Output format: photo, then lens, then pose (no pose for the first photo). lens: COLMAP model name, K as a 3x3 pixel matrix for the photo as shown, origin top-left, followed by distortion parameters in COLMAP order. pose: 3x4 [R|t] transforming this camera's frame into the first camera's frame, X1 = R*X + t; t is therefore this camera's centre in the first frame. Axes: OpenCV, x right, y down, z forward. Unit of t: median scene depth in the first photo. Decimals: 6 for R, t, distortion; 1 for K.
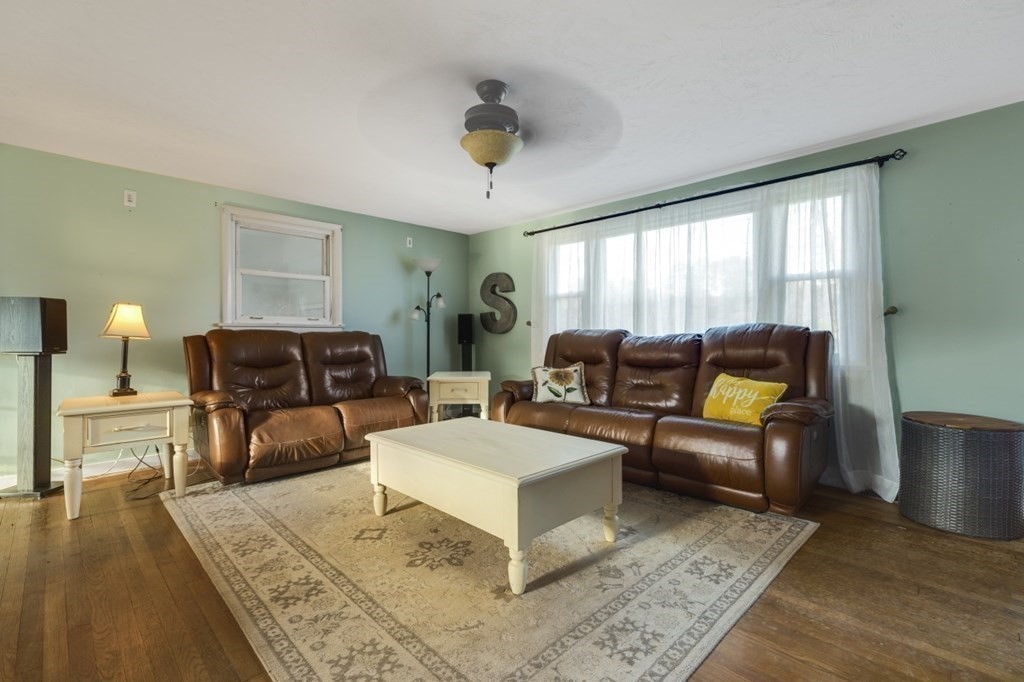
lens RADIAL K [[459.4, 0, 512.8], [0, 459.4, 335.0], [0, 0, 1]] dist [0.003967, 0.000060]
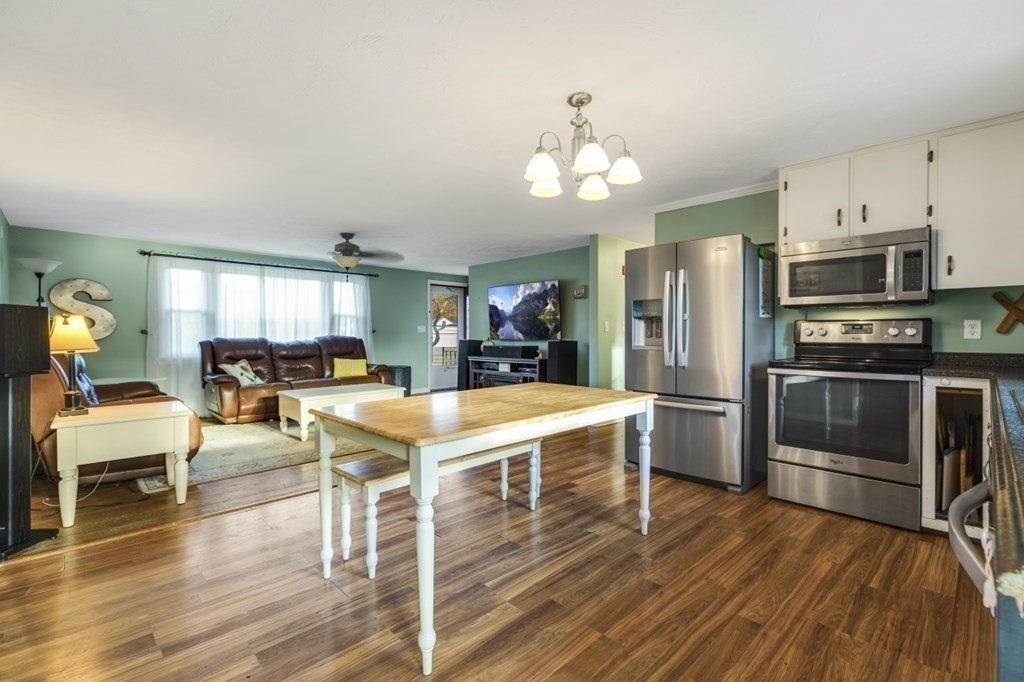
lens RADIAL K [[459.4, 0, 512.8], [0, 459.4, 335.0], [0, 0, 1]] dist [0.003967, 0.000060]
pose [[0.018199, -0.000484, 0.999834, -2.121955], [0.001041, 0.999999, 0.000465, -0.034966], [-0.999834, 0.001032, 0.018200, 0.133209]]
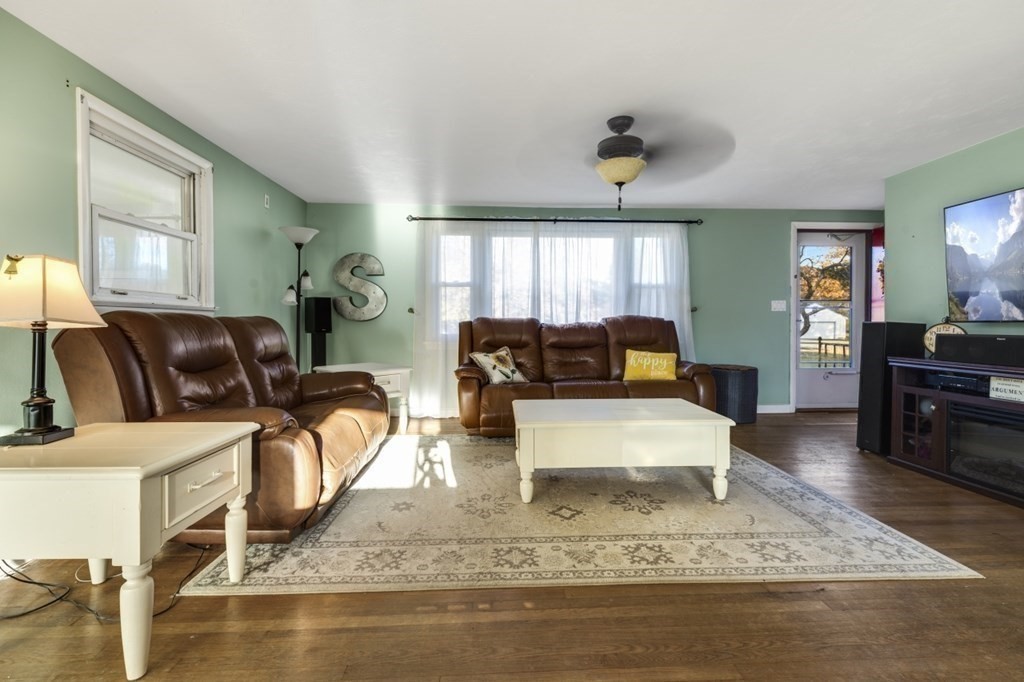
lens RADIAL K [[461.9, 0, 515.7], [0, 461.9, 329.6], [0, 0, 1]] dist [0.001197, -0.000444]
pose [[0.675590, -0.008107, 0.737233, -1.046750], [-0.002453, 0.999909, 0.013244, 0.003069], [-0.737273, -0.010756, 0.675509, 0.343149]]
